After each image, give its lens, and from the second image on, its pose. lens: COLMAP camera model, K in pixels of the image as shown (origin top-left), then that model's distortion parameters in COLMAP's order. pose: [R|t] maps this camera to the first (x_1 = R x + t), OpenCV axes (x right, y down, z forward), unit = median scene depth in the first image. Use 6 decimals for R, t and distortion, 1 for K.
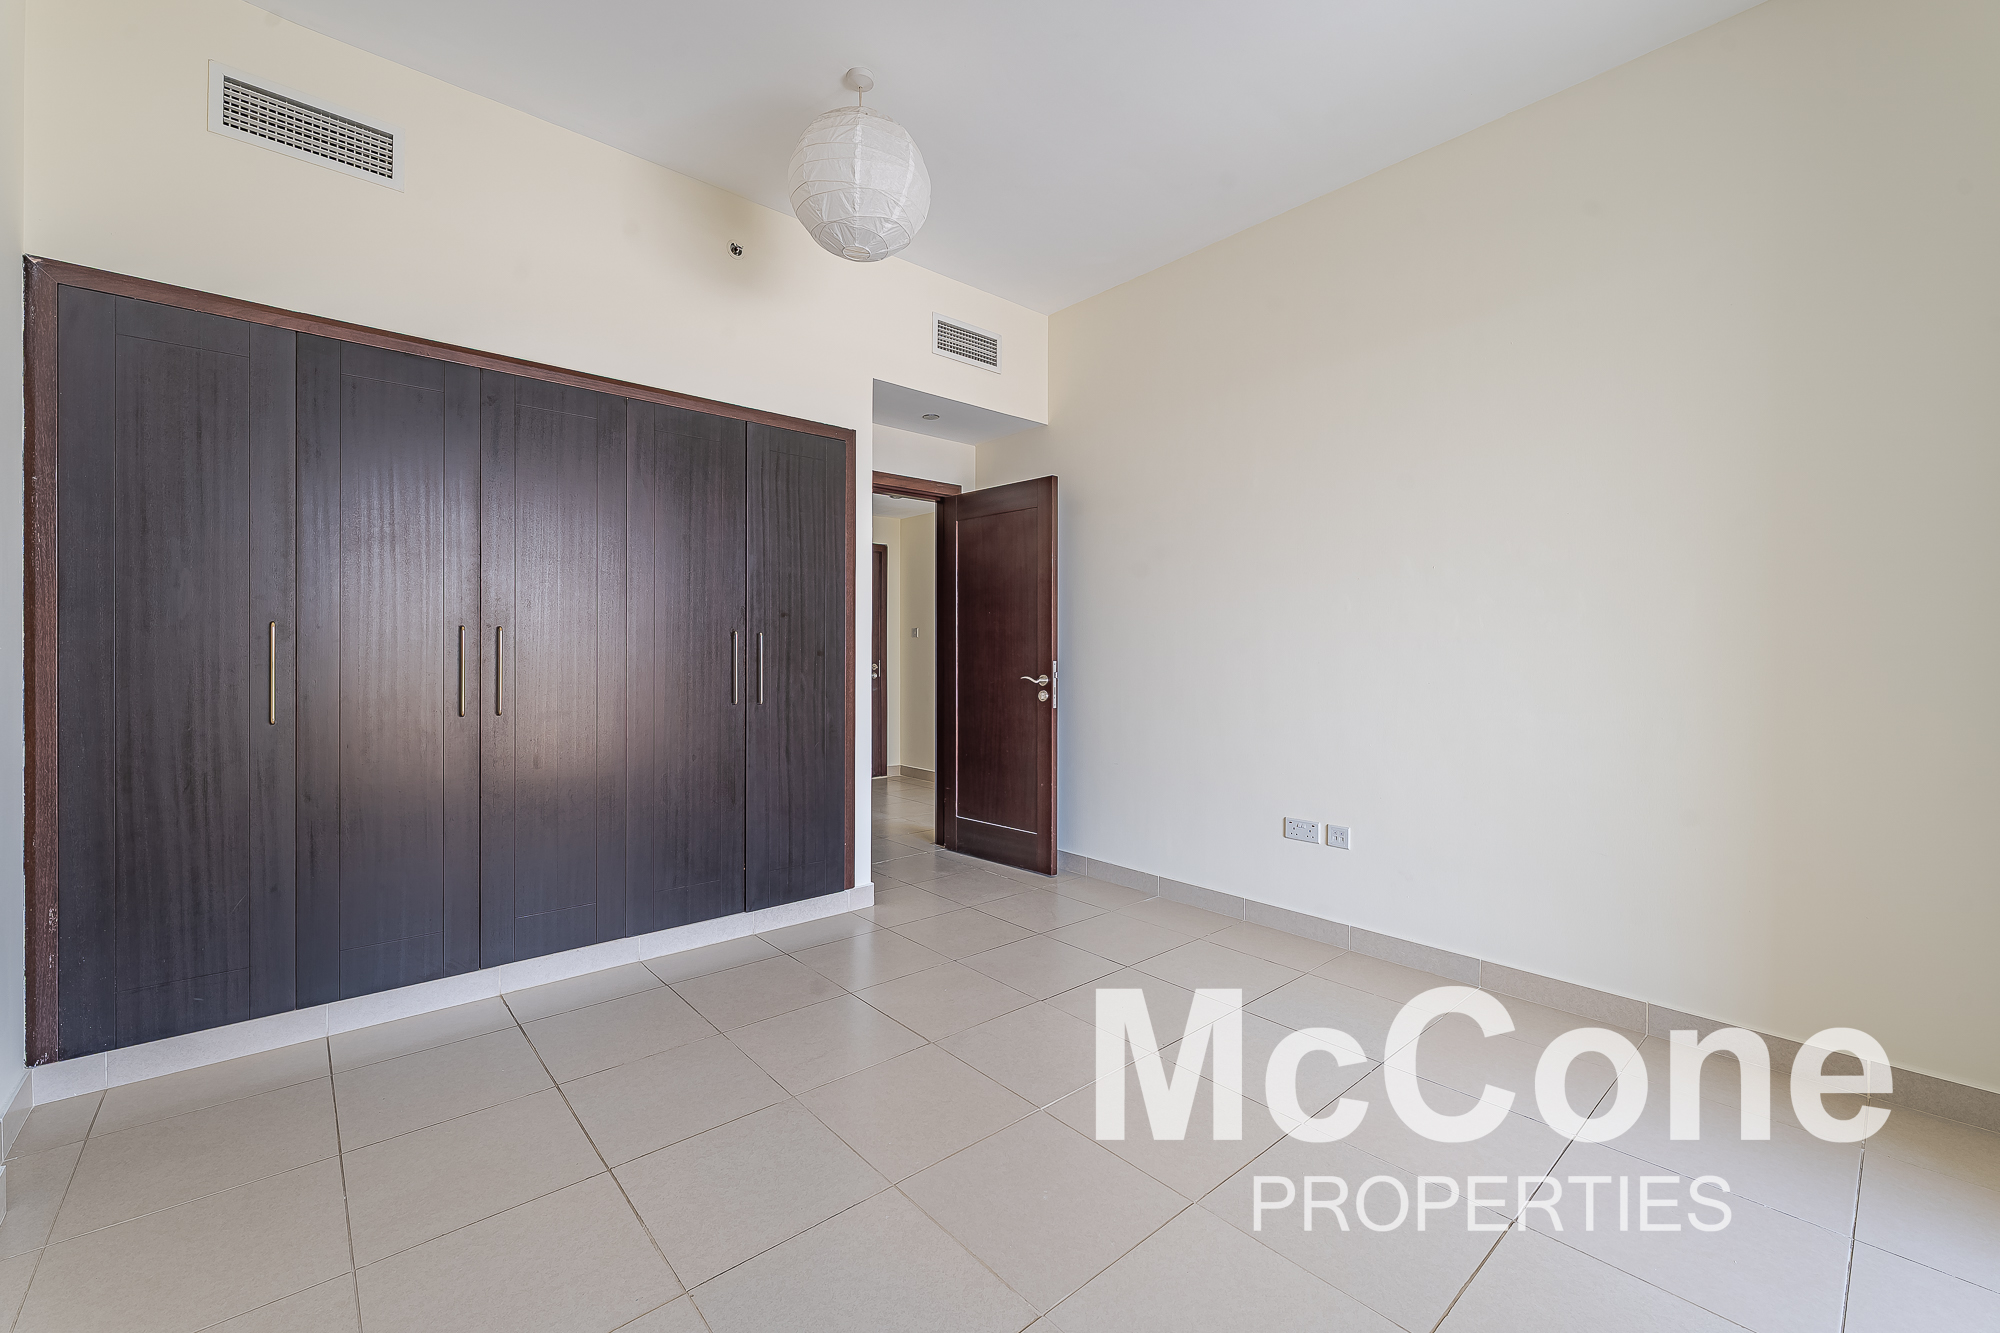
lens RADIAL K [[821.3, 0, 993.4], [0, 821.3, 660.3], [0, 0, 1]] dist [0.006866, -0.001553]
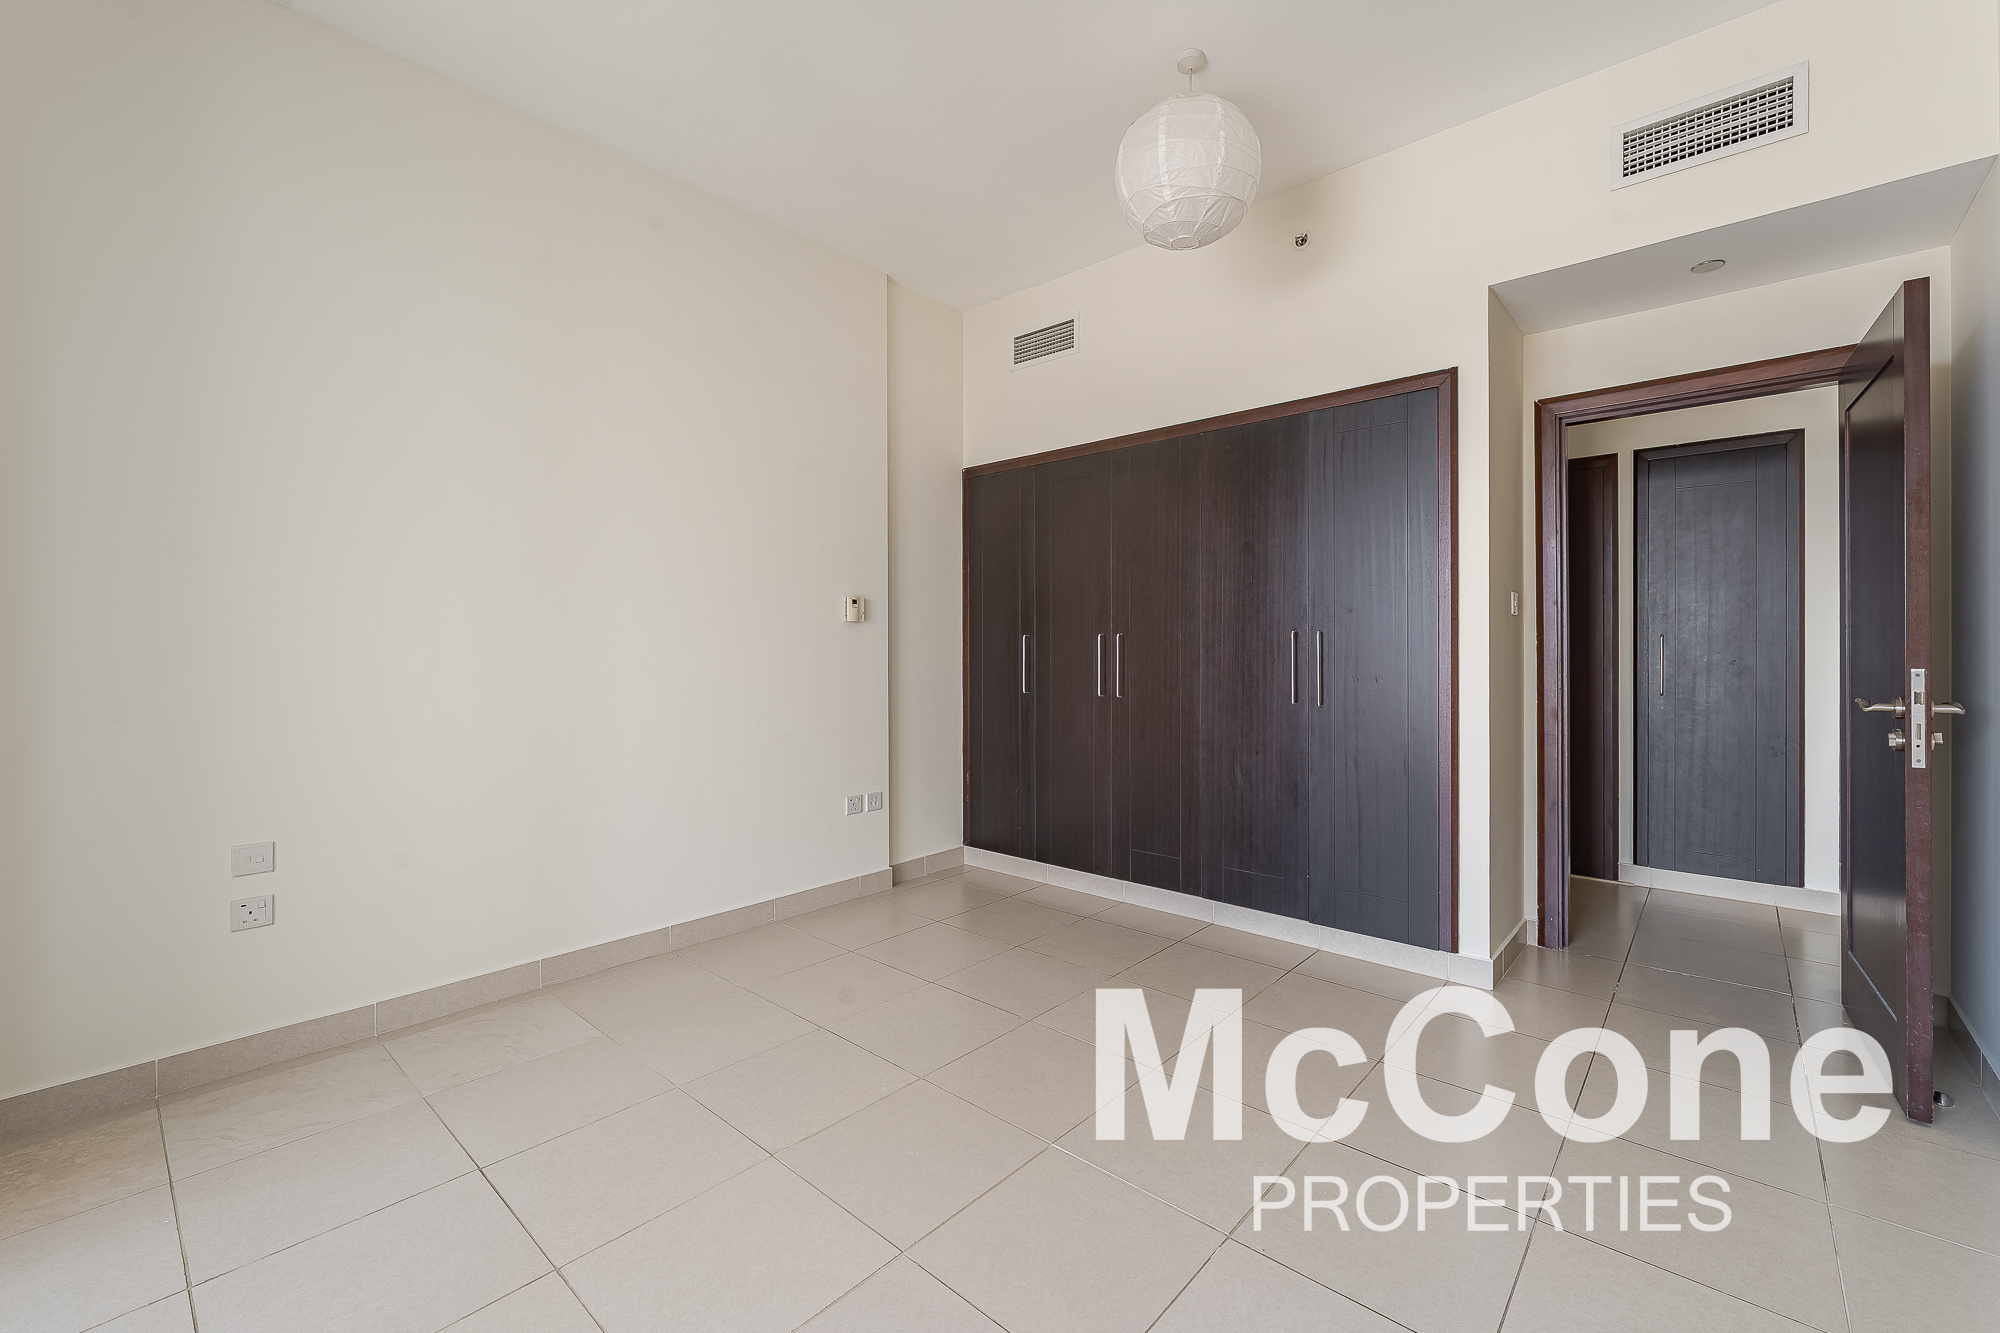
lens RADIAL K [[821.3, 0, 987.7], [0, 821.3, 651.0], [0, 0, 1]] dist [0.006866, -0.001553]
pose [[0.117772, -0.009474, -0.992995, 0.590008], [-0.009435, 0.999899, -0.010659, 0.004535], [0.992996, 0.010624, 0.117671, 0.496575]]
